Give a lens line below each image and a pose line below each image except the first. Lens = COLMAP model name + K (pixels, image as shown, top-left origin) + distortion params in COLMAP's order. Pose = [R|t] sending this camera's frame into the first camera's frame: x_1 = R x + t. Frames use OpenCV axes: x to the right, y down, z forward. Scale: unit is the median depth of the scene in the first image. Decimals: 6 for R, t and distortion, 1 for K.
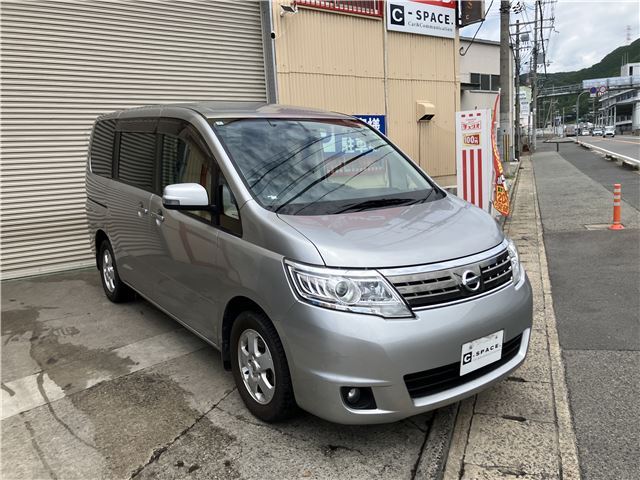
lens RADIAL K [[531.1, 0, 319.0], [0, 531.1, 246.8], [0, 0, 1]] dist [0.008574, 0.008582]
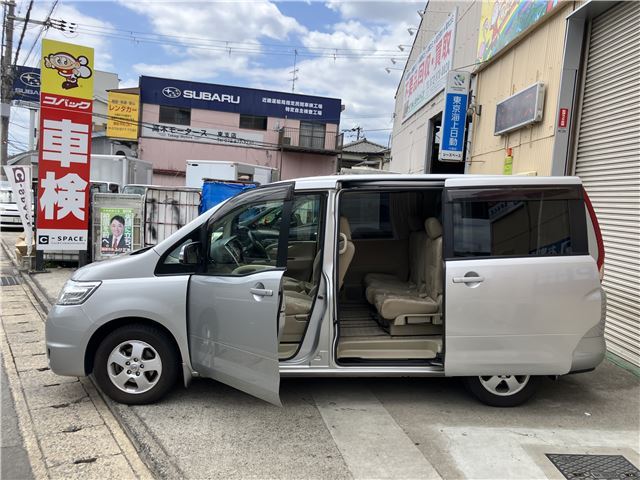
lens RADIAL K [[537.7, 0, 333.4], [0, 537.7, 238.9], [0, 0, 1]] dist [0.008221, 0.000340]
pose [[-0.565368, 0.078804, -0.821065, 0.811308], [-0.172918, 0.961983, 0.211396, -0.388768], [0.806510, 0.261493, -0.530248, 1.672534]]
